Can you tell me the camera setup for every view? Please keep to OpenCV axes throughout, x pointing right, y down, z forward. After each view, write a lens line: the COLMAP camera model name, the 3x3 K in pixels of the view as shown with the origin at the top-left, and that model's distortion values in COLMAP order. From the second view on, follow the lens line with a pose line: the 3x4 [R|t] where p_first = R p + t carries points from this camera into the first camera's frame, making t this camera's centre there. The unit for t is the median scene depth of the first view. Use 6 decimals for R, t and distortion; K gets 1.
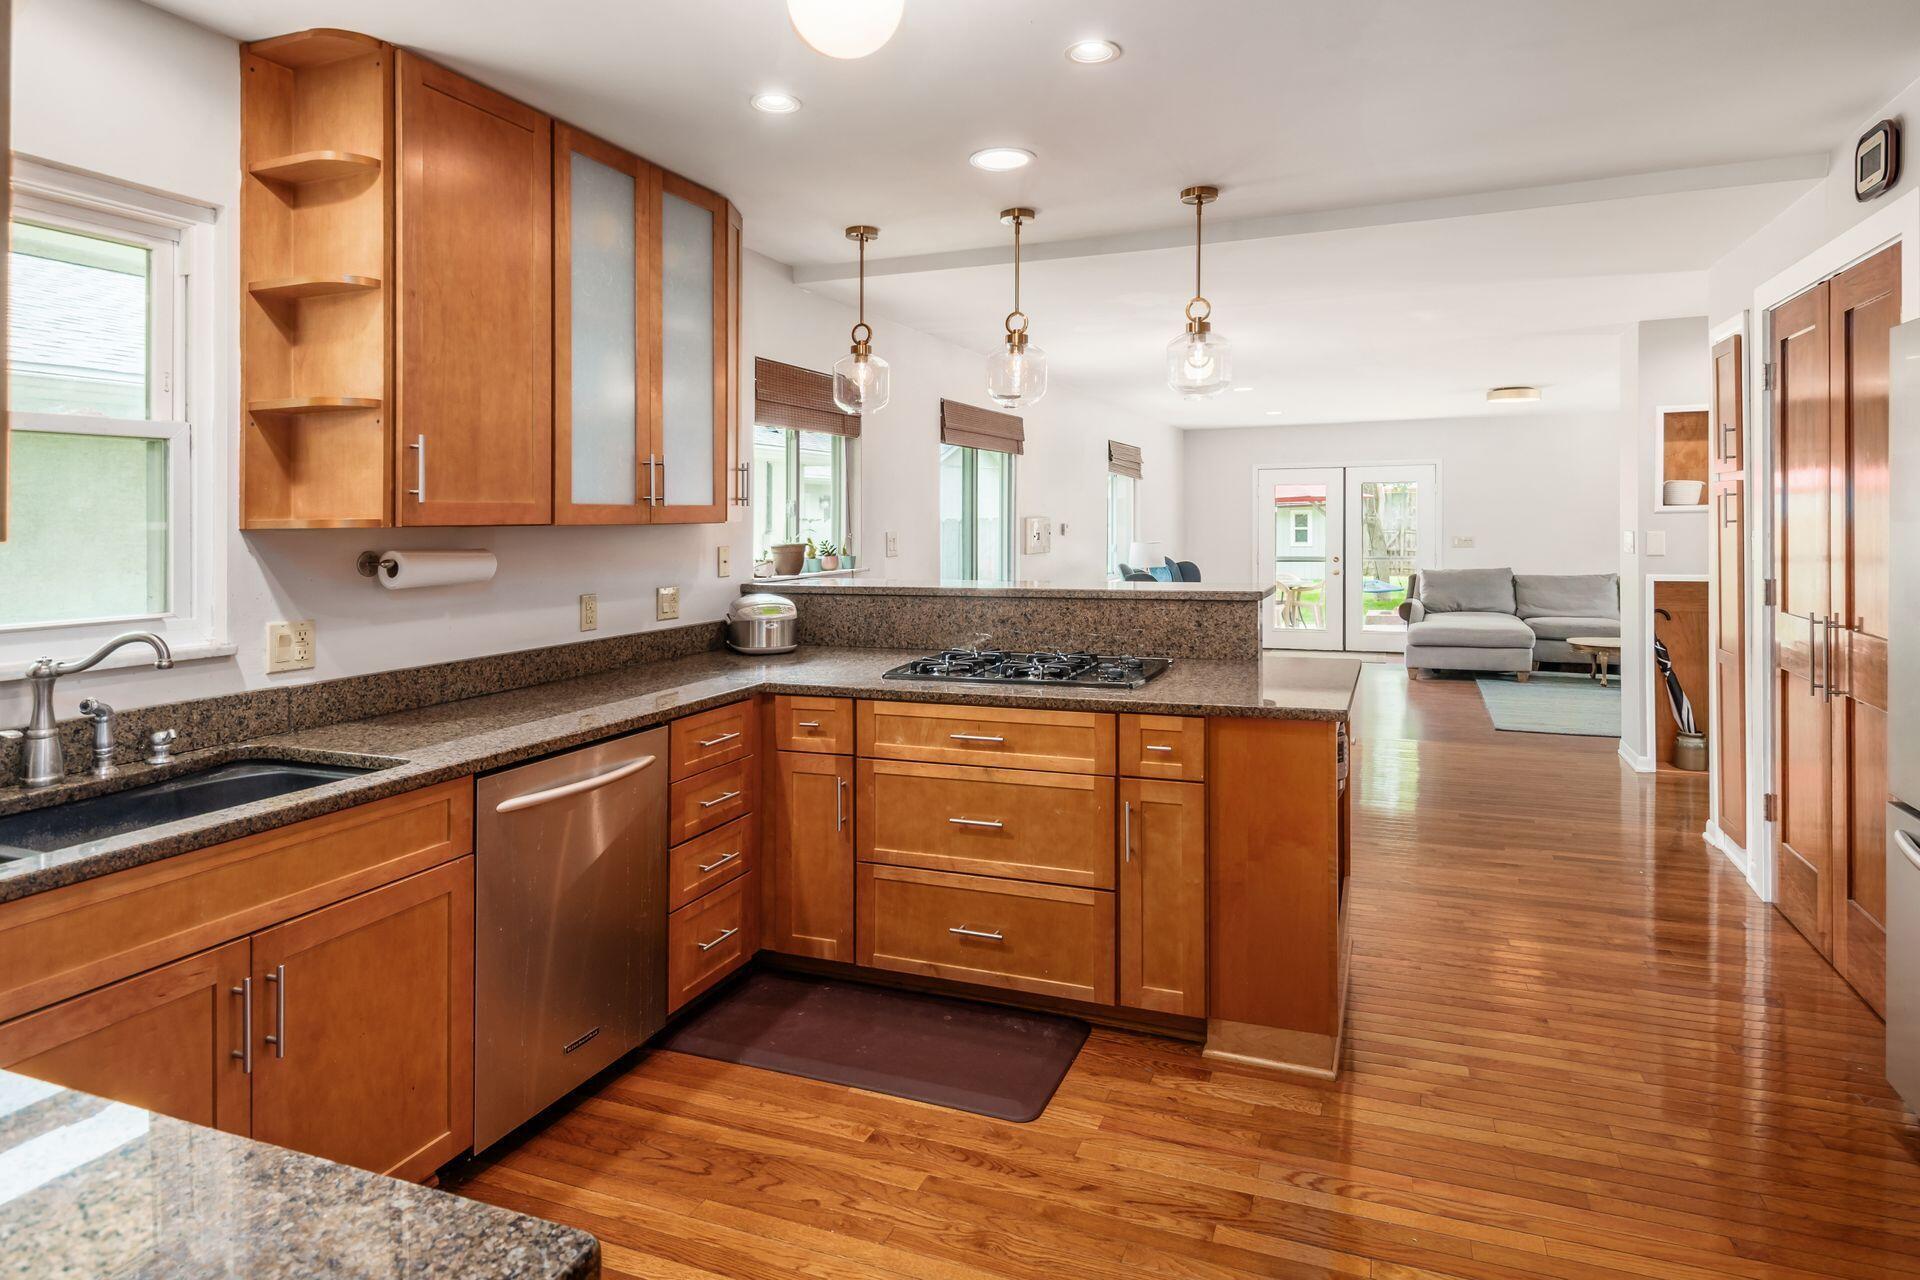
lens RADIAL K [[1082.8, 0, 991.4], [0, 1082.8, 515.7], [0, 0, 1]] dist [0.004498, -0.000225]
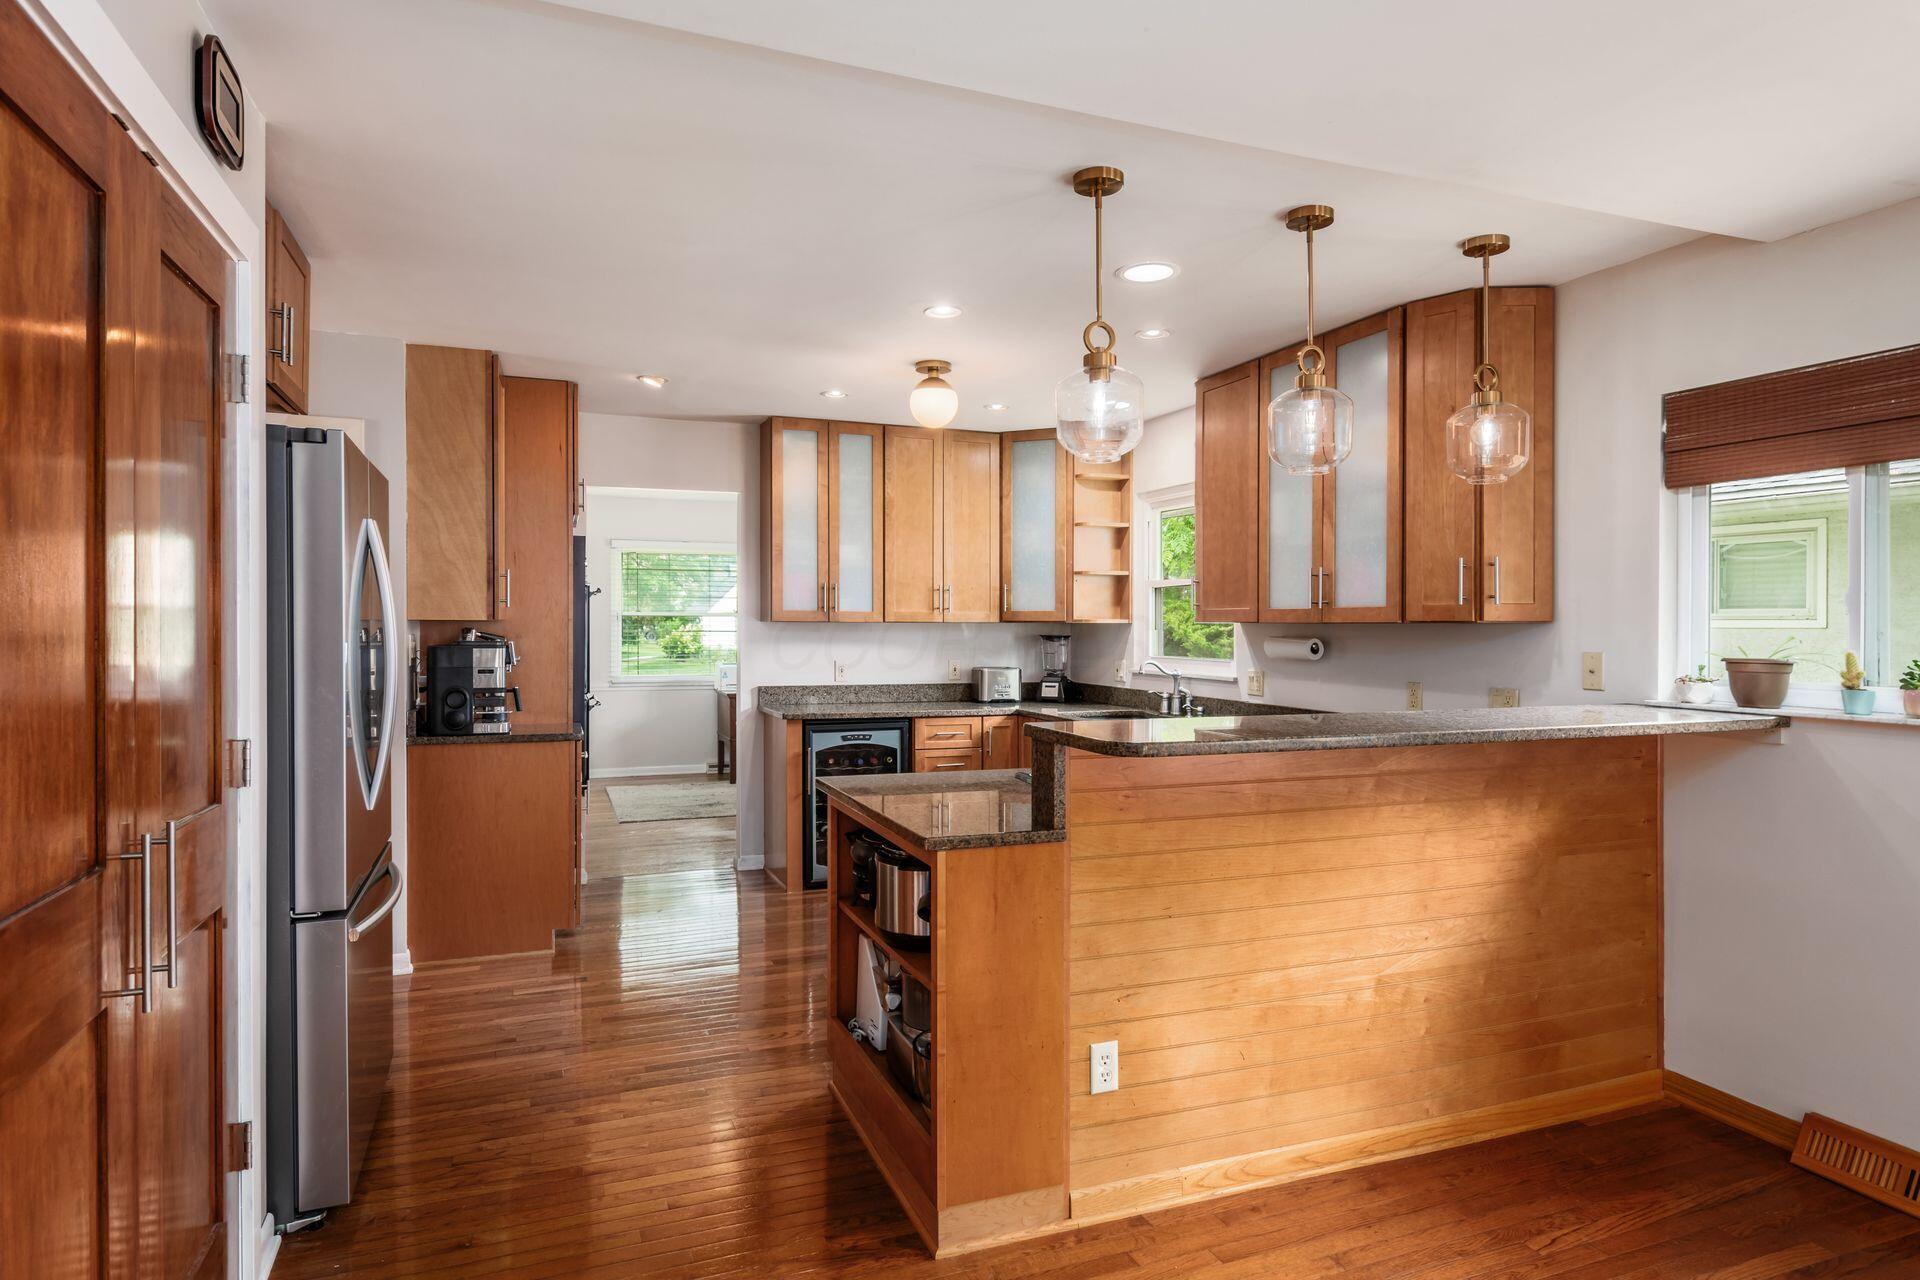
lens RADIAL K [[1082.8, 0, 954.9], [0, 1082.8, 632.4], [0, 0, 1]] dist [0.004498, -0.000225]
pose [[-0.743876, 0.012379, -0.668203, 1.027518], [0.004329, 0.999897, 0.013704, -0.000599], [0.668303, 0.007302, -0.743853, 2.010392]]
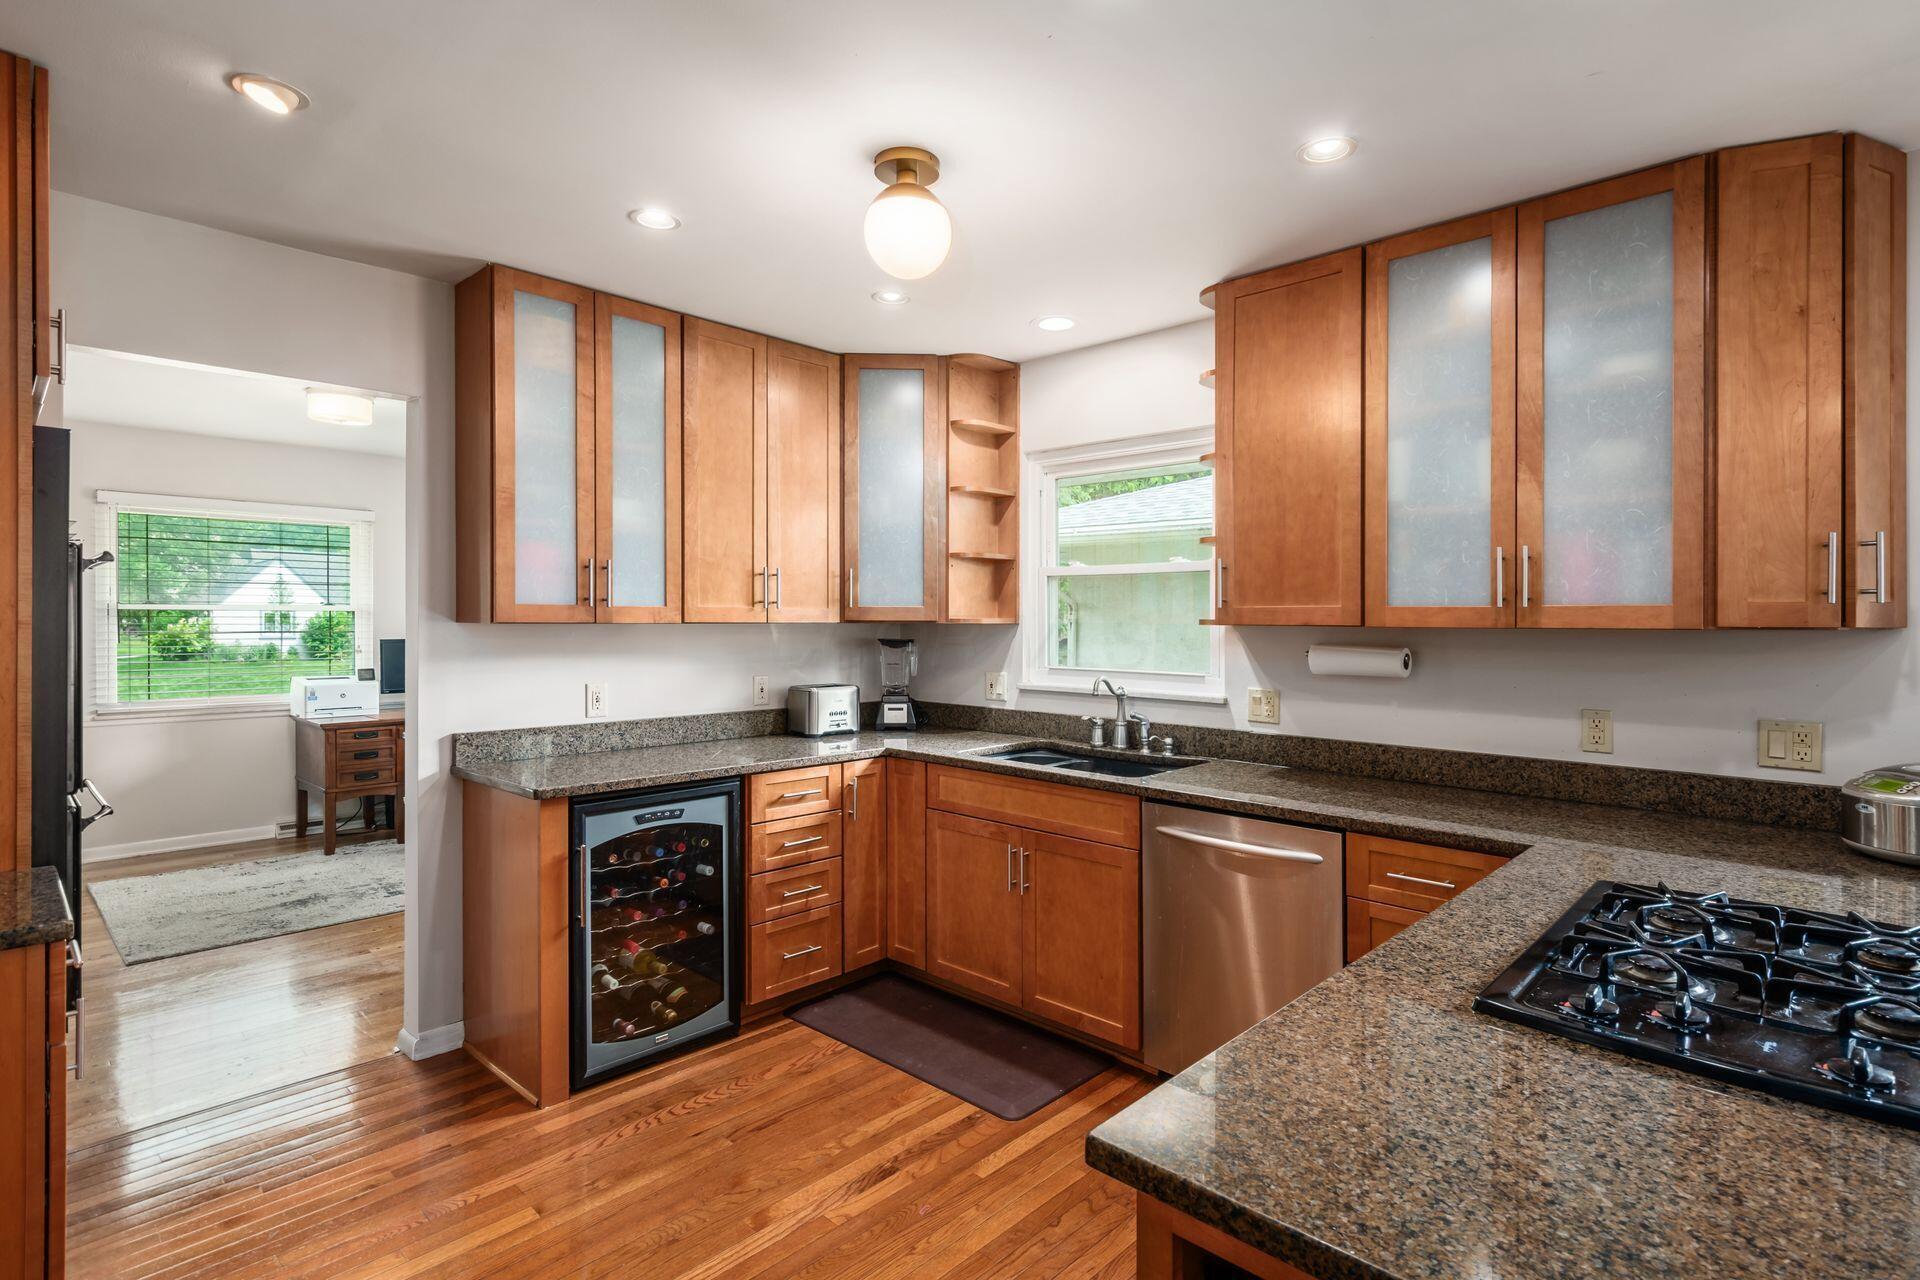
lens RADIAL K [[956.1, 0, 989.5], [0, 956.1, 619.9], [0, 0, 1]] dist [0.010235, -0.003865]
pose [[-0.372270, 0.010048, -0.928070, 0.660410], [0.001055, 0.999945, 0.010403, -0.009014], [0.928124, 0.002893, -0.372261, 1.090960]]
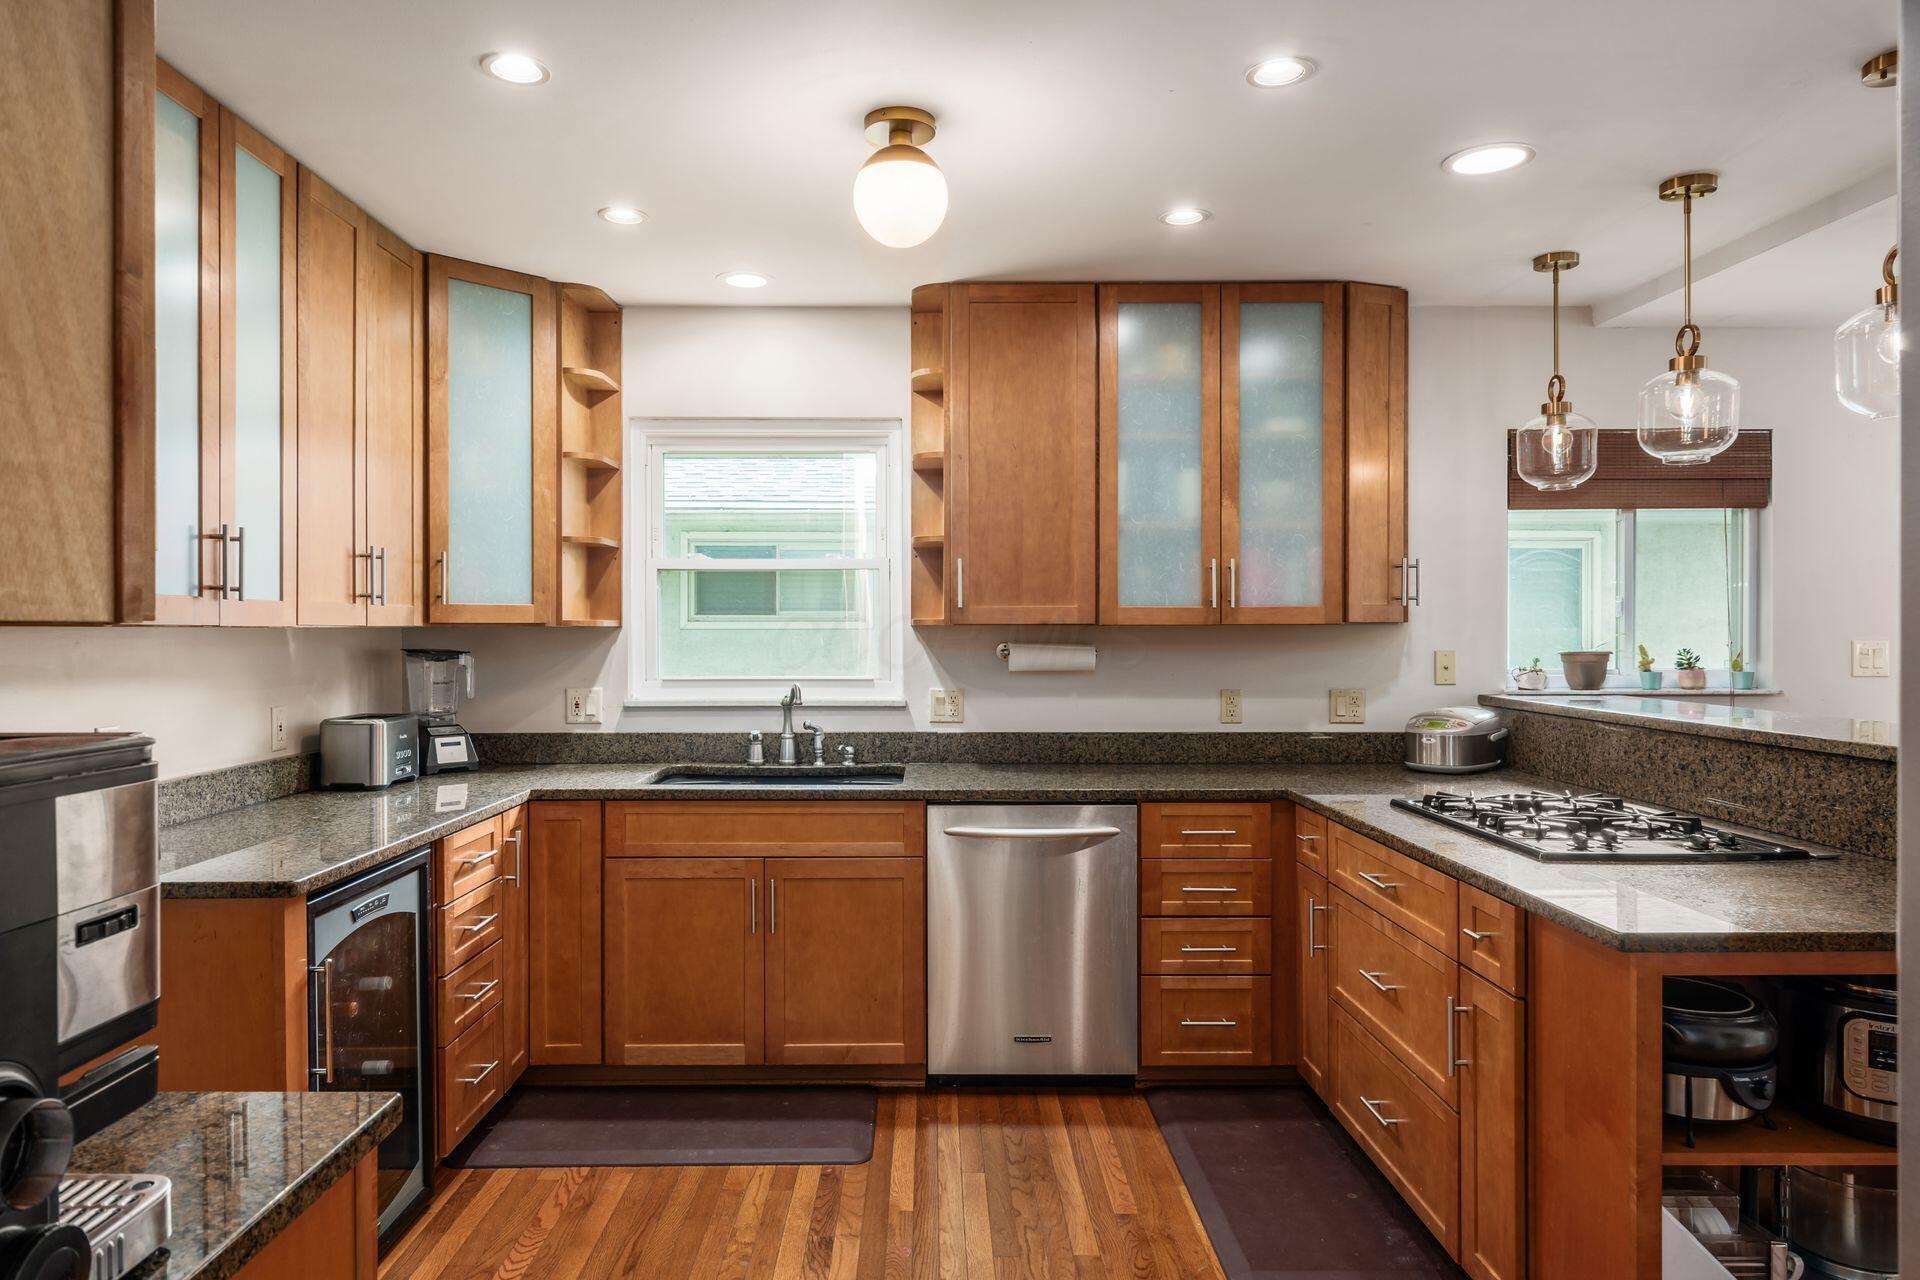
lens RADIAL K [[1200.0, 0, 946.5], [0, 1200.0, 628.5], [0, 0, 1]] dist [0.004368, -0.002076]
pose [[0.367223, 0.011648, -0.930060, 0.827138], [-0.000499, 0.999924, 0.012326, -0.003763], [0.930133, -0.004062, 0.367201, 0.388257]]
